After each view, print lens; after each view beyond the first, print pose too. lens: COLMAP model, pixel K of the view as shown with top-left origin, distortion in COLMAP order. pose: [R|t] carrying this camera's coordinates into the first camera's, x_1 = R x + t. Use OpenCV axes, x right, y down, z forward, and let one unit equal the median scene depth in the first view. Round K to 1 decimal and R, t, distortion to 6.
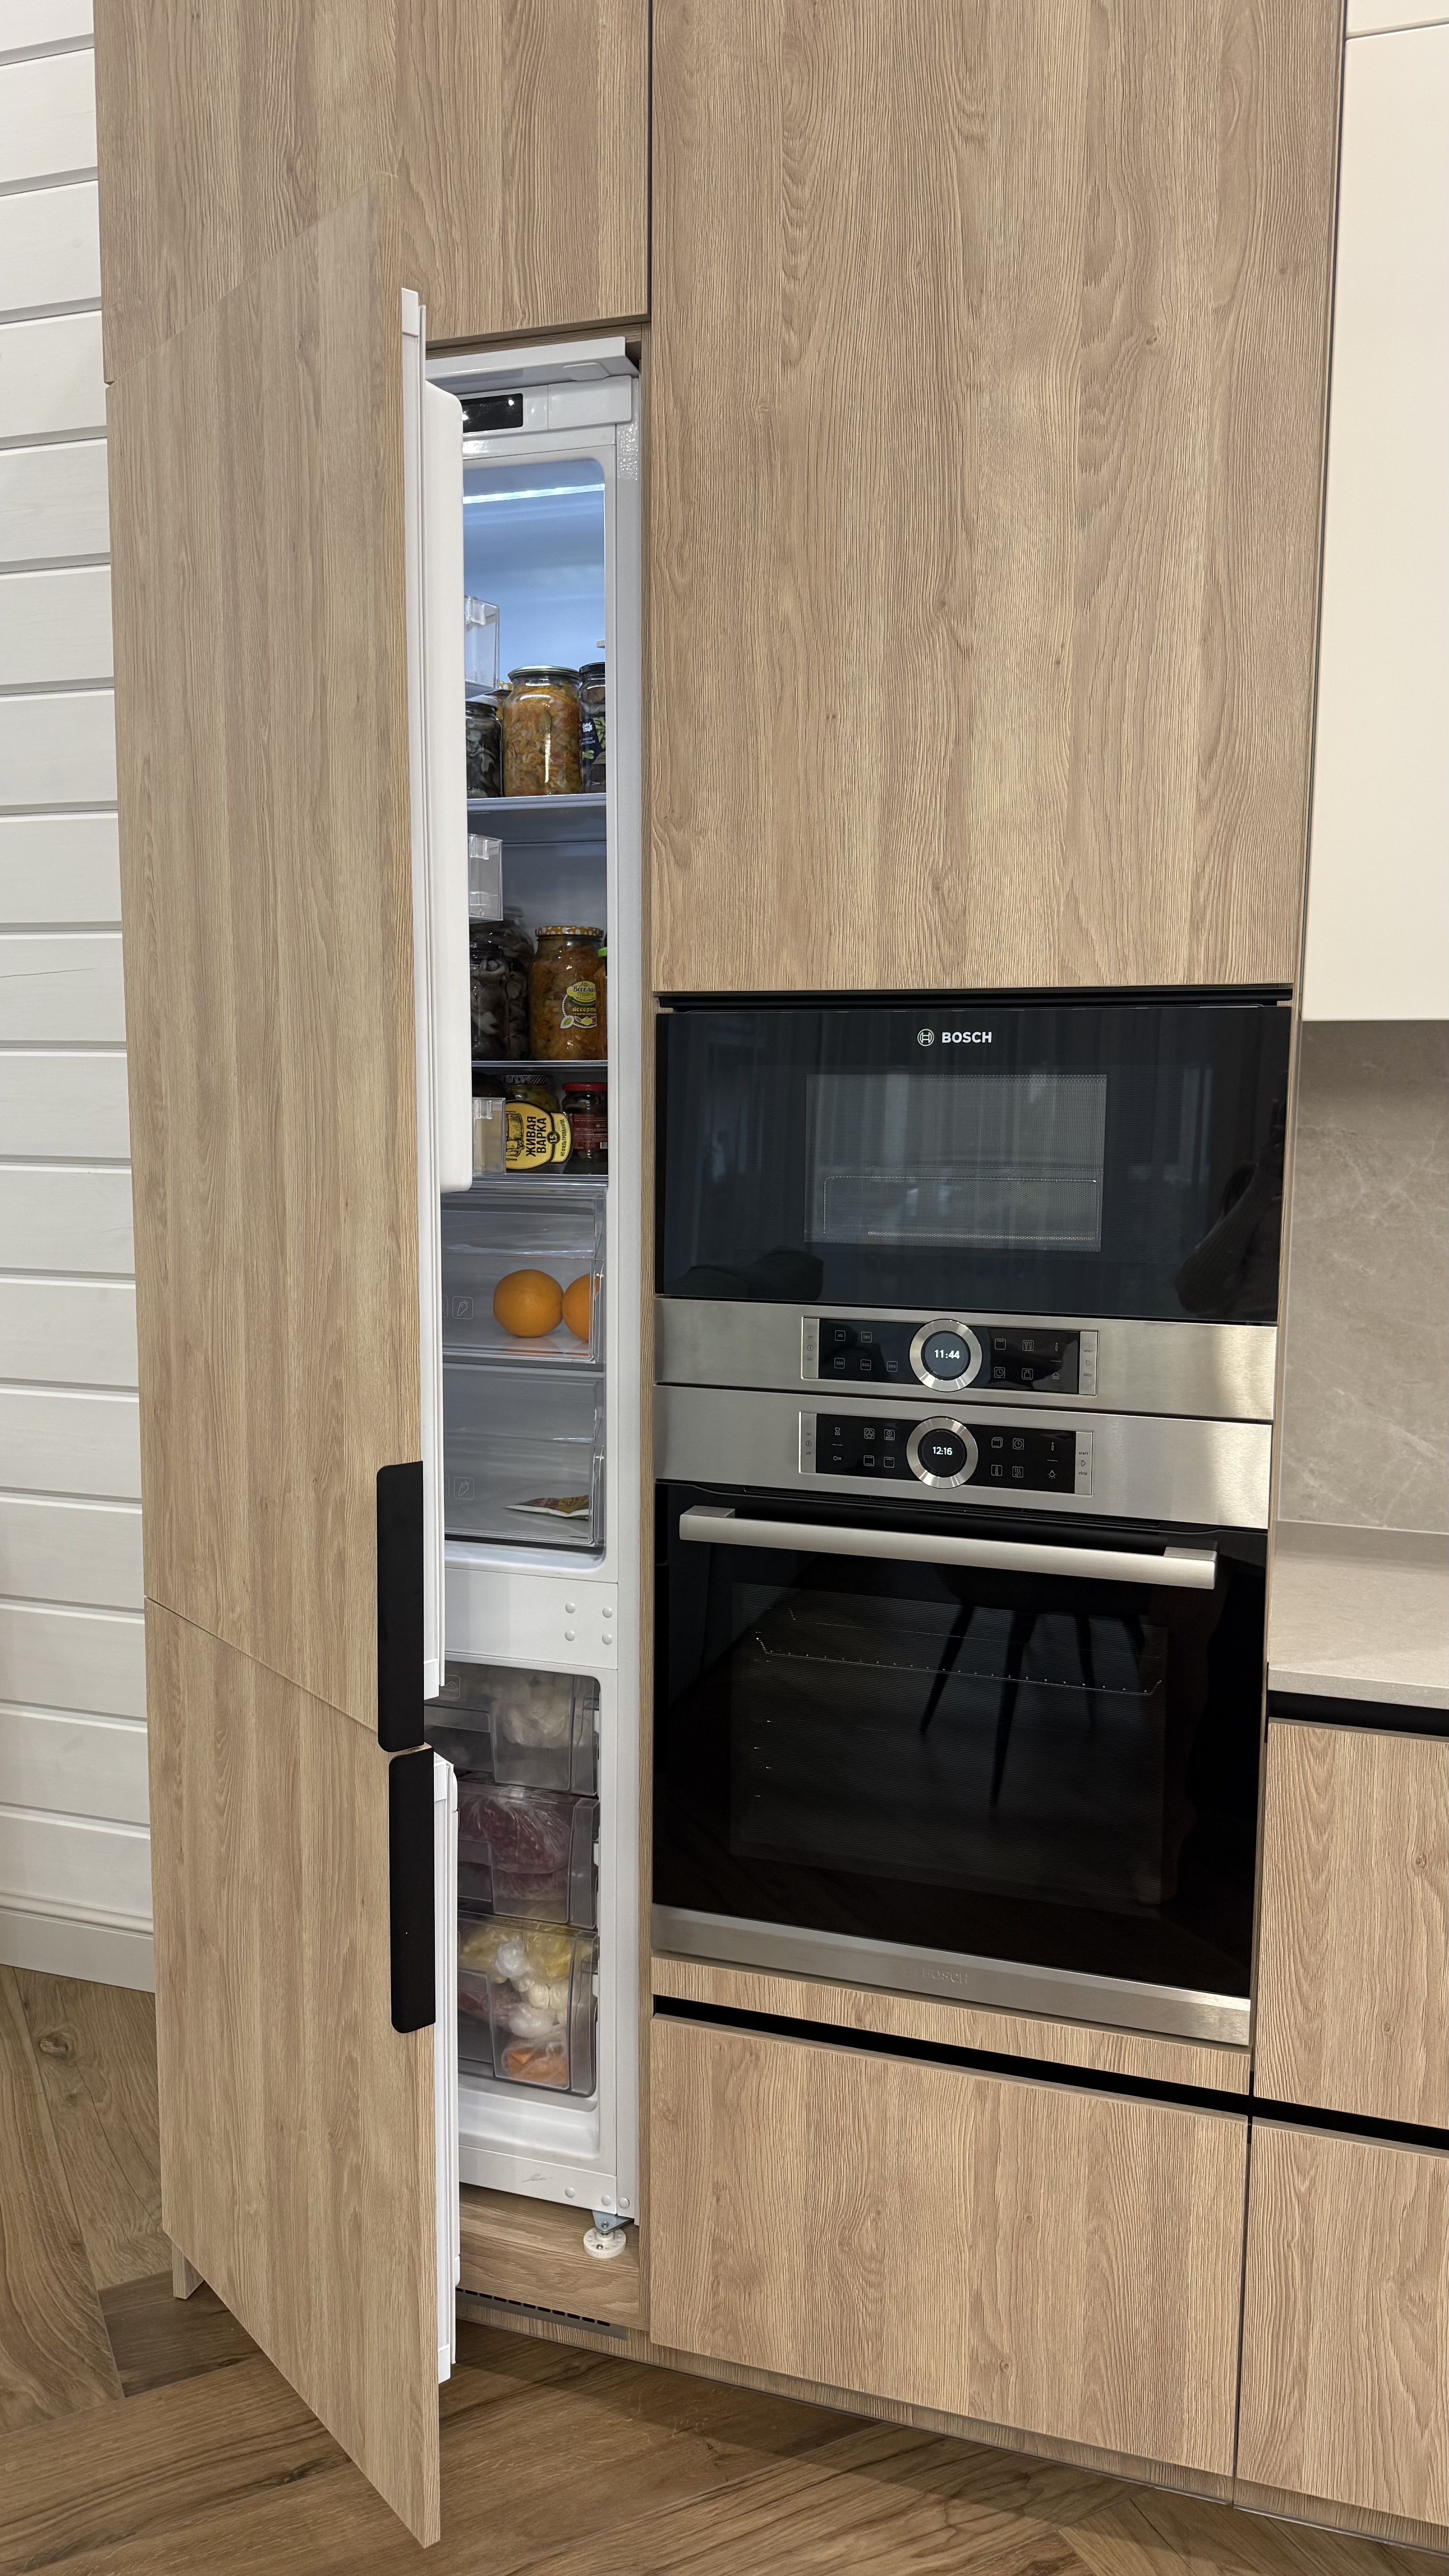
lens RADIAL K [[1839.4, 0, 719.0], [0, 1839.4, 1284.0], [0, 0, 1]] dist [0.016430, -0.028539]
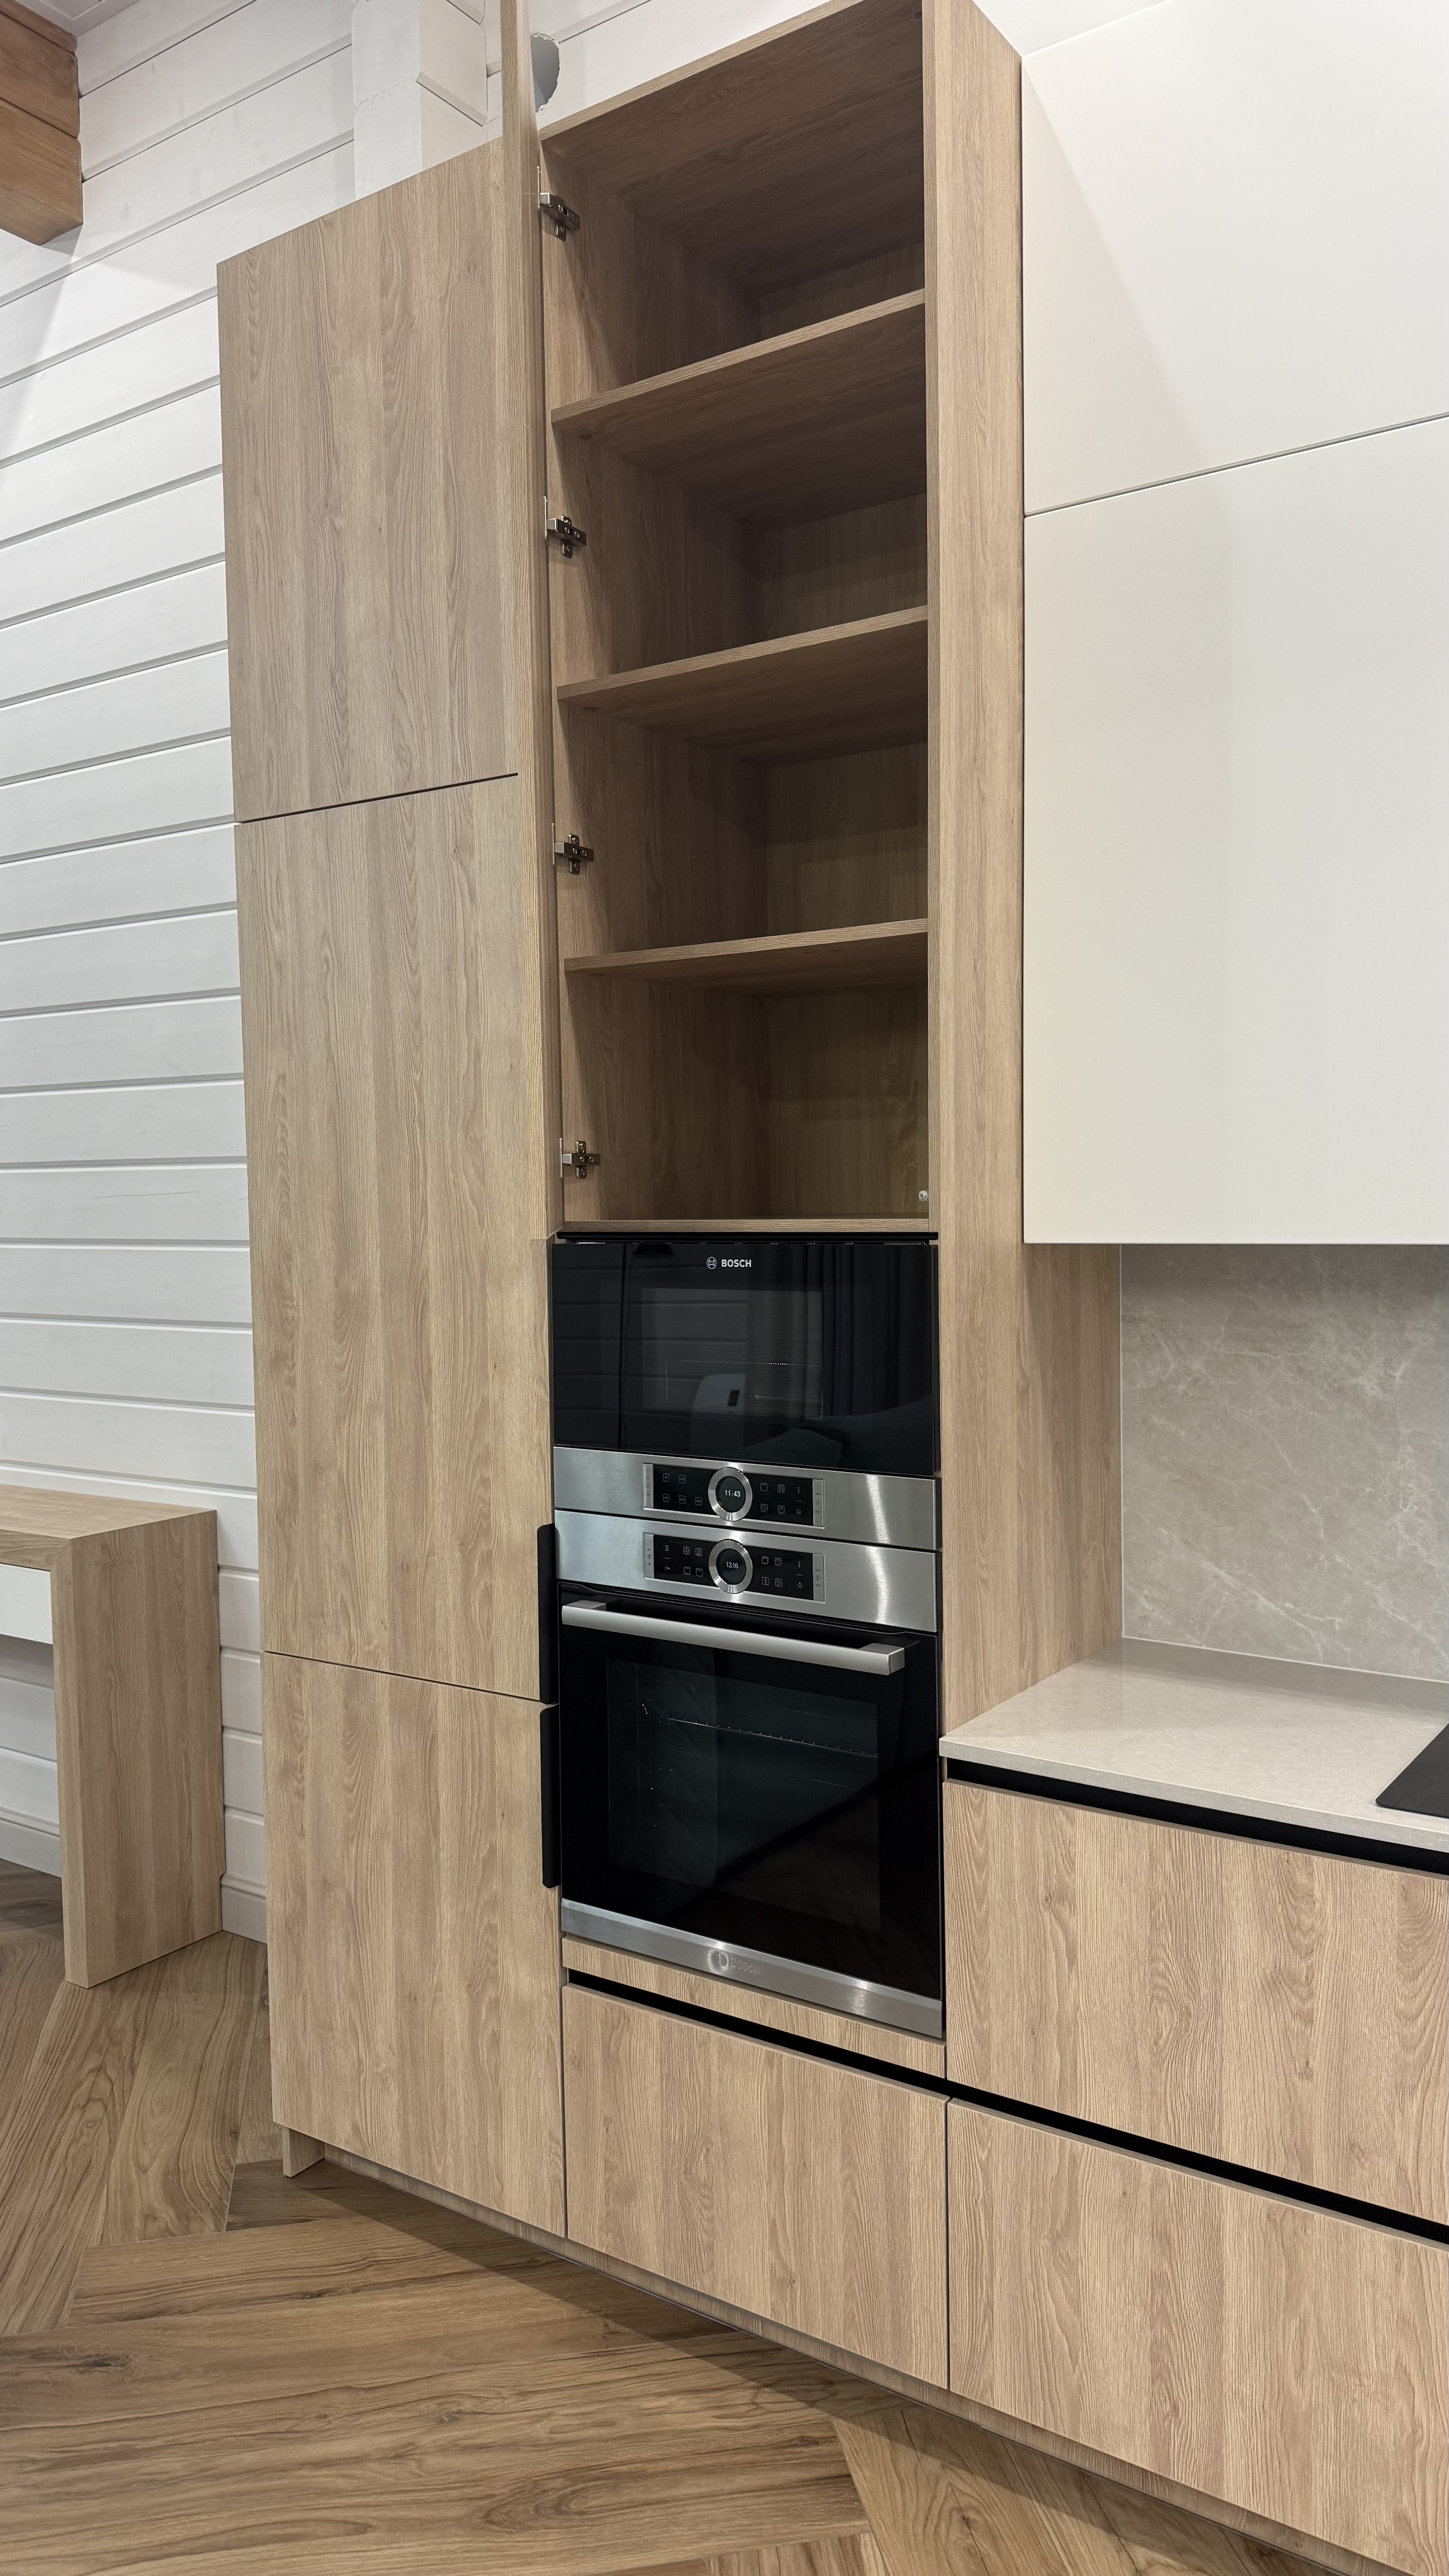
lens RADIAL K [[1812.5, 0, 724.5], [0, 1812.5, 1288.0], [0, 0, 1]] dist [0.052846, -0.101284]
pose [[0.958895, -0.007046, -0.283673, 0.491701], [-0.010738, 0.998075, -0.061087, -0.030983], [0.283558, 0.061622, 0.956973, -0.290414]]
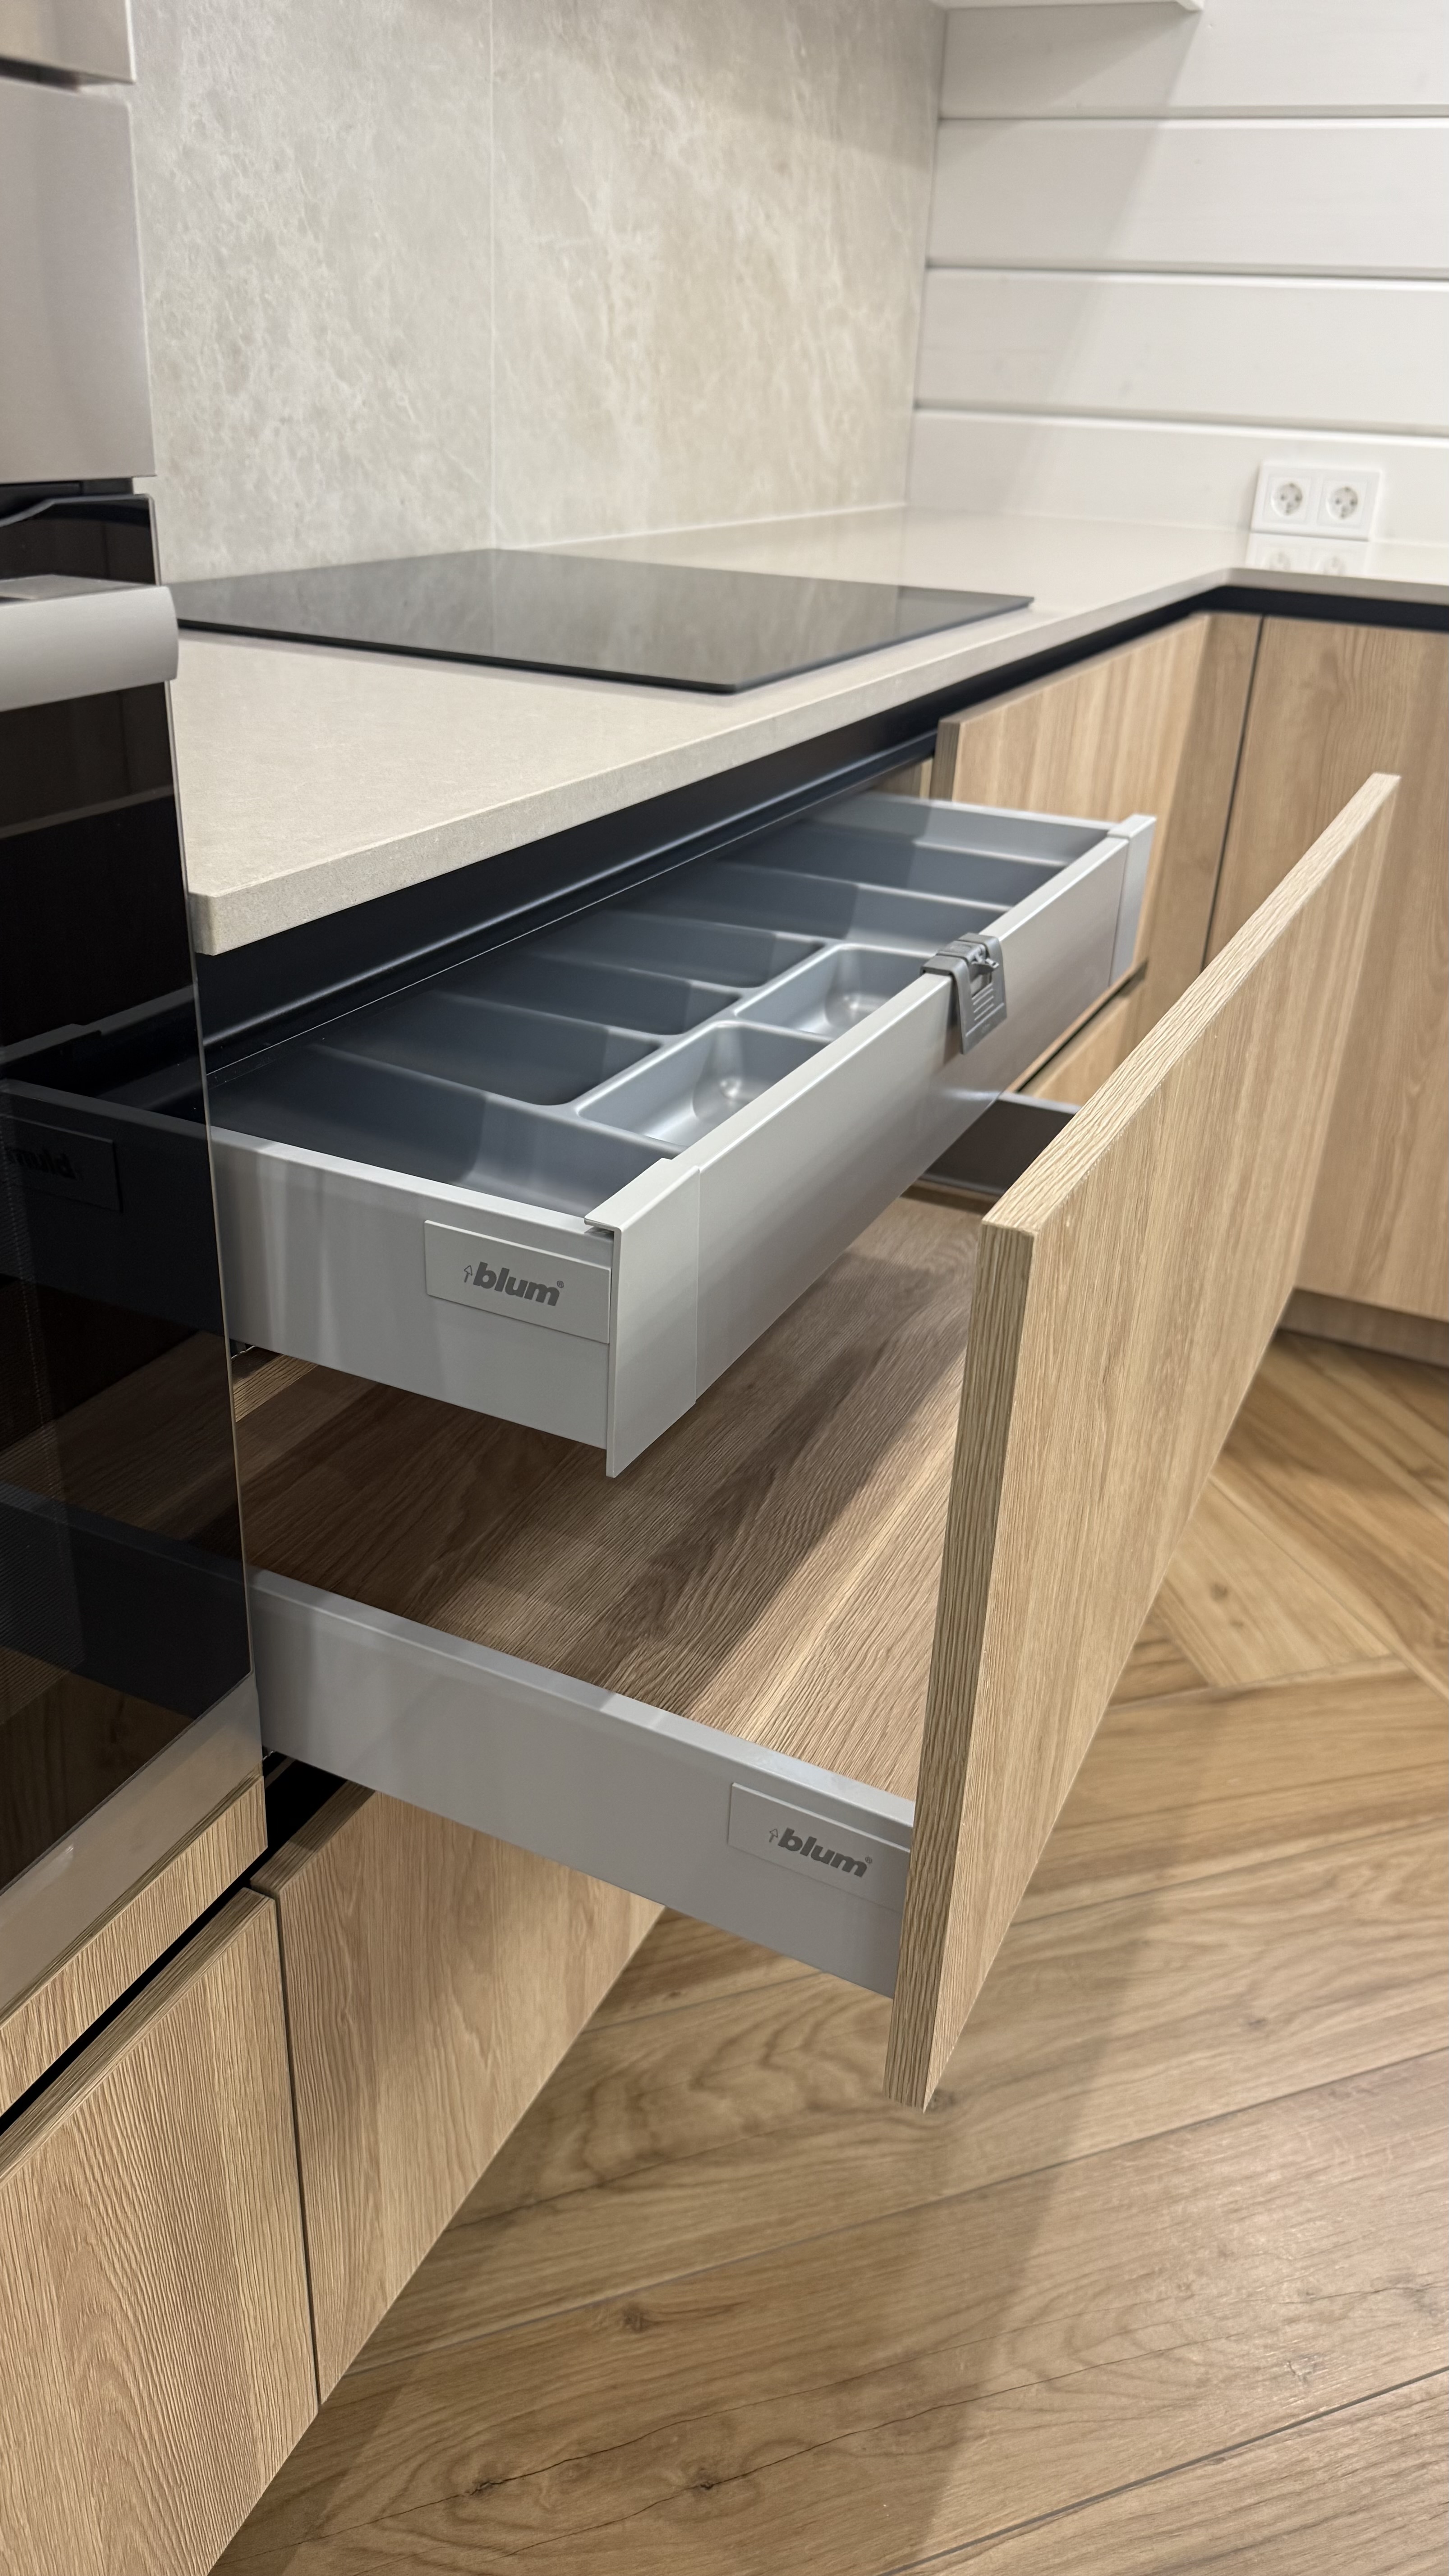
lens RADIAL K [[1858.1, 0, 710.8], [0, 1858.1, 1280.8], [0, 0, 1]] dist [-0.004631, -0.007702]
pose [[0.137287, -0.440667, 0.887110, -0.044588], [0.073489, 0.897654, 0.434531, 0.117749], [-0.987801, 0.005537, 0.155620, 0.795123]]
